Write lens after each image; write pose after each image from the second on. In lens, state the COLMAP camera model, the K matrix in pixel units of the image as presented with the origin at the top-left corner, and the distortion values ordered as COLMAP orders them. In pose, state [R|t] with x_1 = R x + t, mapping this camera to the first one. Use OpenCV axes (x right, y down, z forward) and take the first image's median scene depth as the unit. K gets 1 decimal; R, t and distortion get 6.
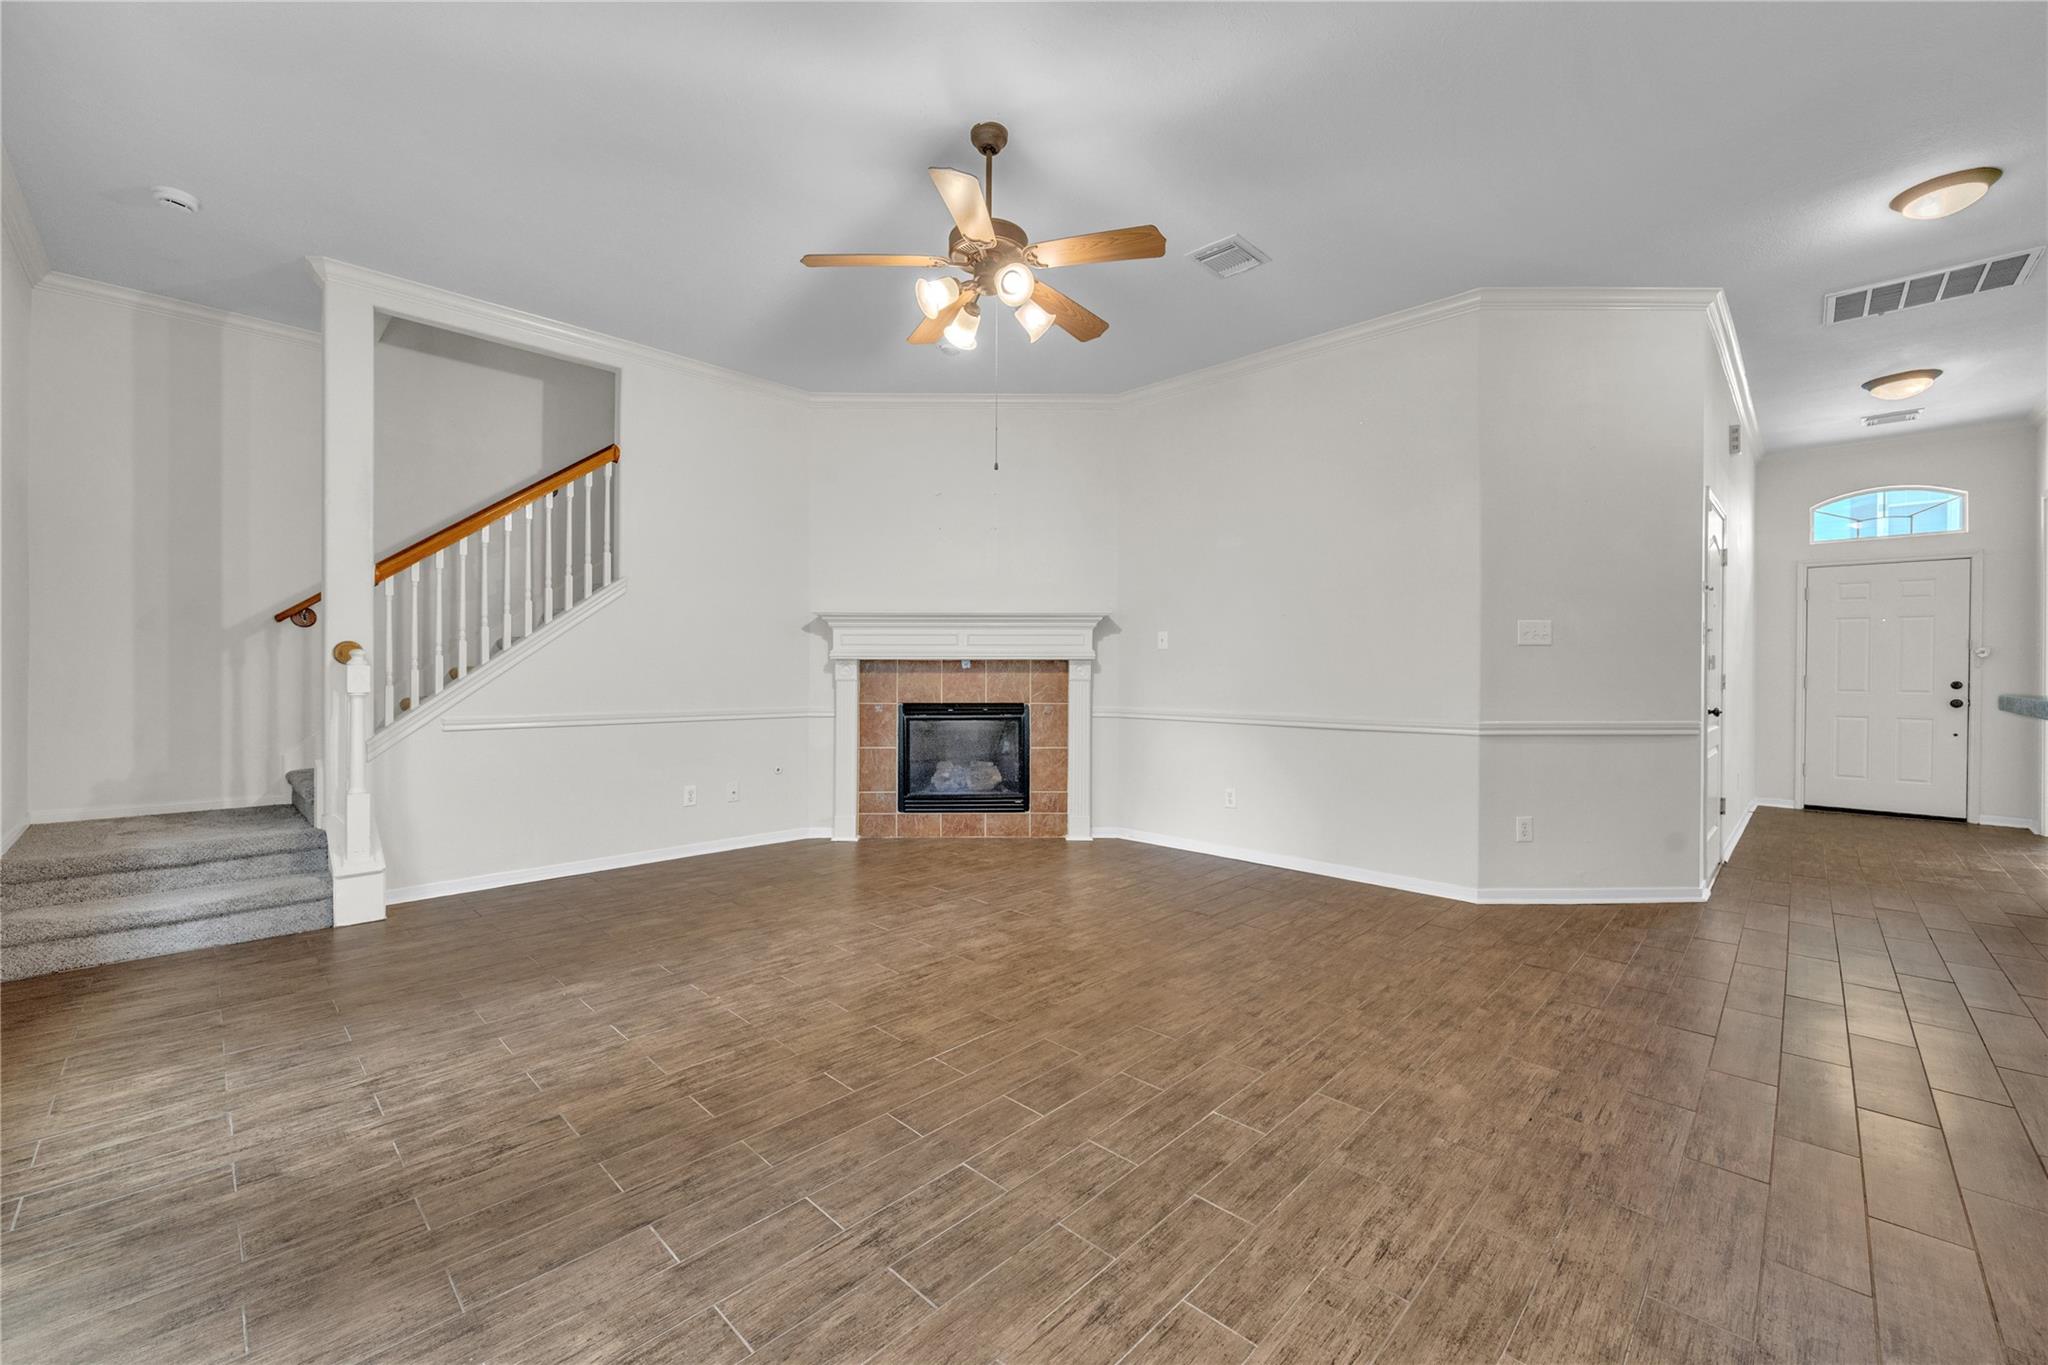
lens RADIAL K [[808.9, 0, 1029.9], [0, 808.9, 675.6], [0, 0, 1]] dist [-0.001162, -0.000176]
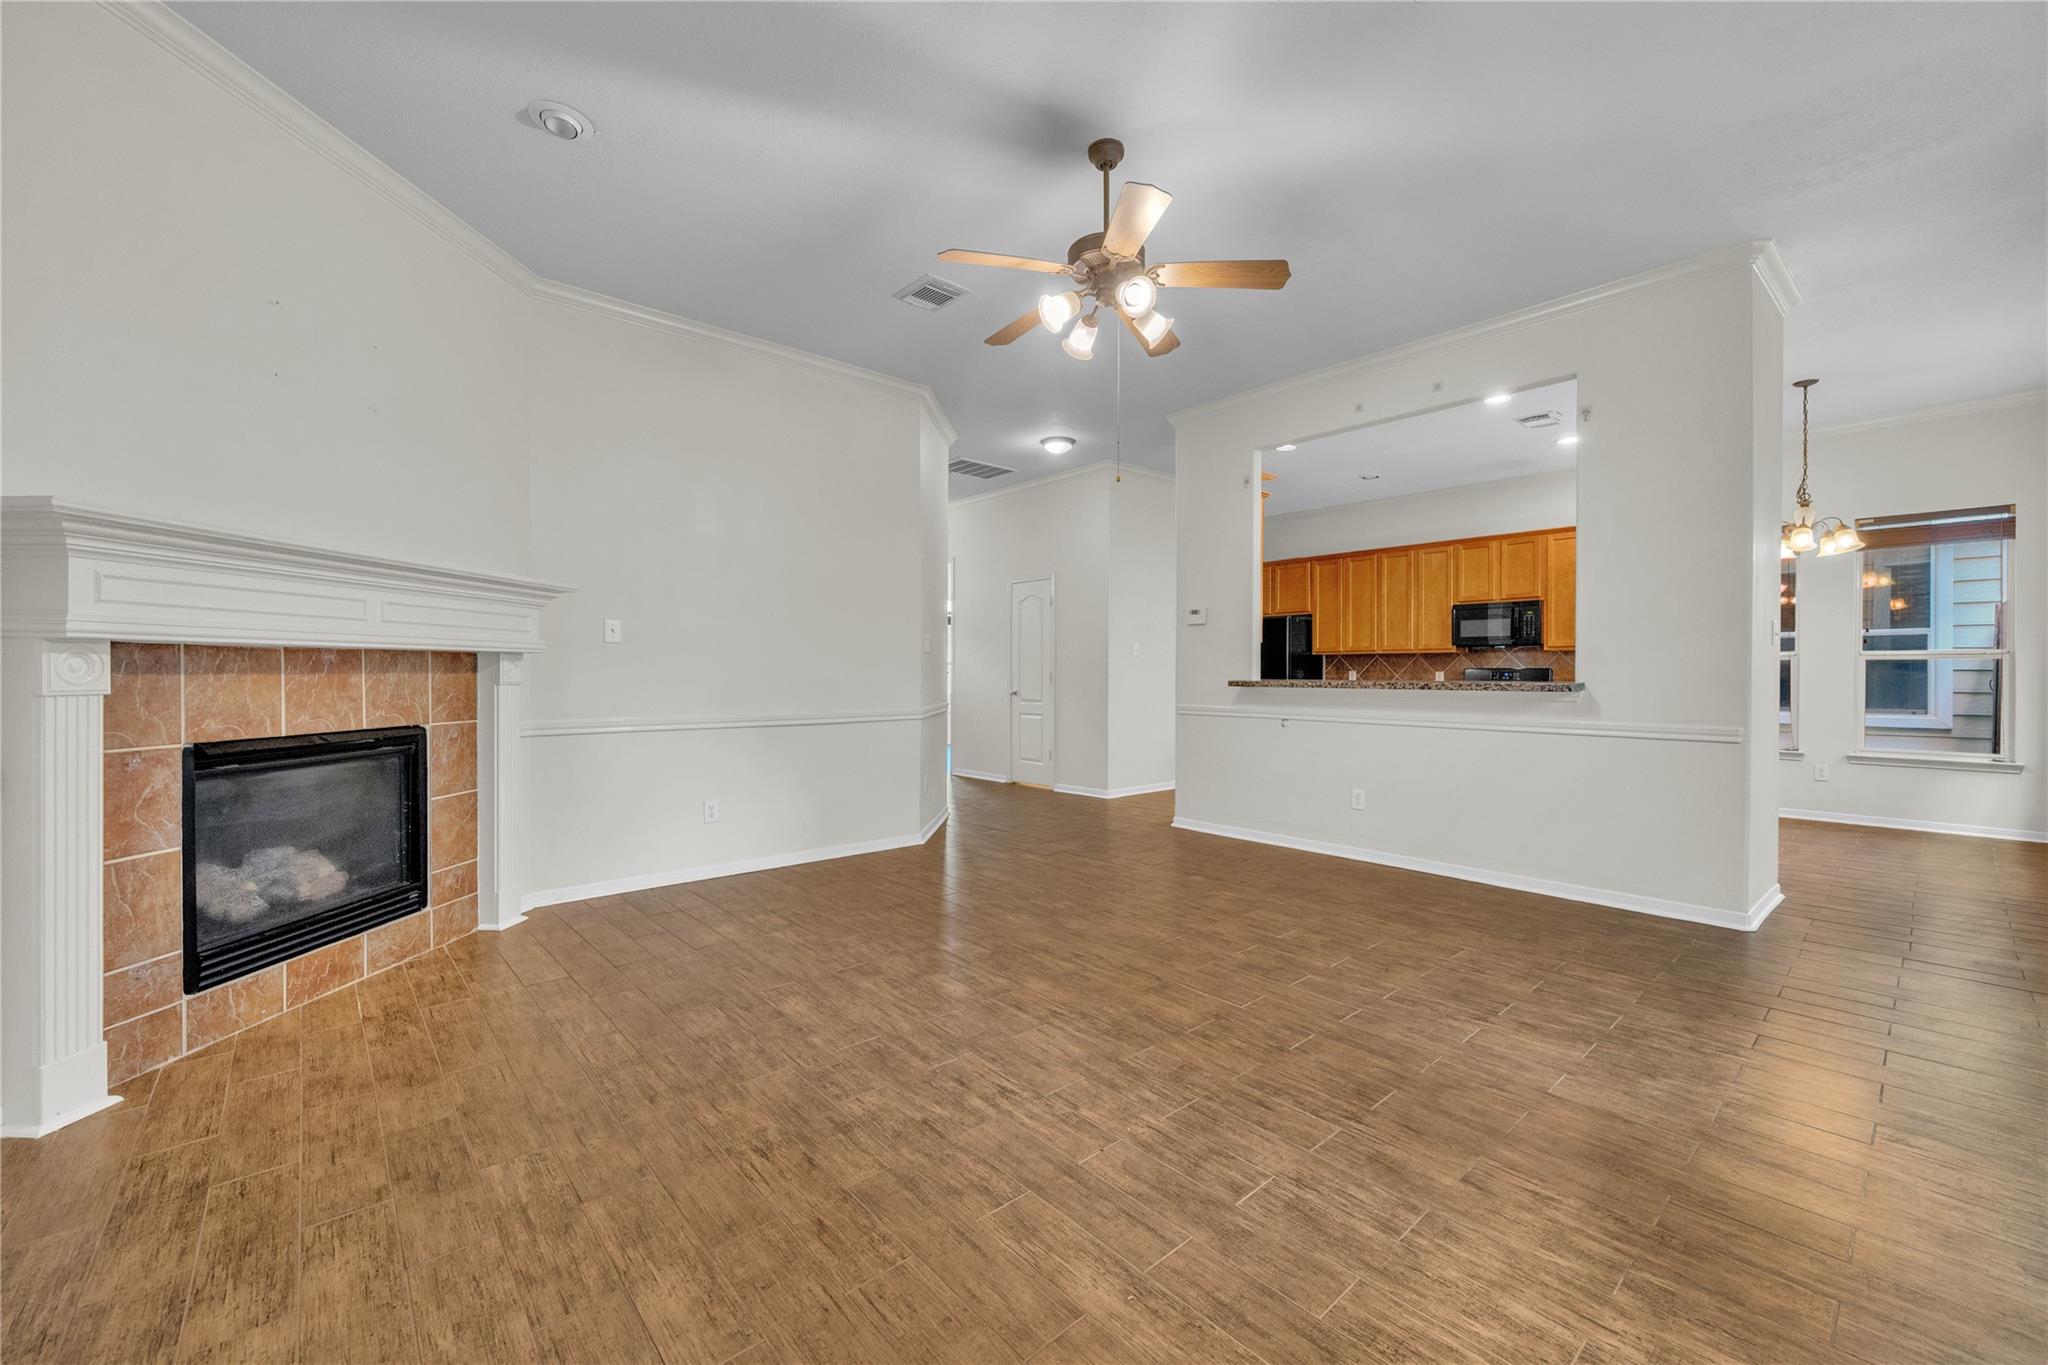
lens RADIAL K [[808.9, 0, 1021.9], [0, 808.9, 678.0], [0, 0, 1]] dist [-0.001162, -0.000176]
pose [[0.089083, -0.008780, 0.995986, -0.782658], [0.003149, 0.999959, 0.008534, -0.004937], [-0.996019, 0.002376, 0.089107, 0.731653]]
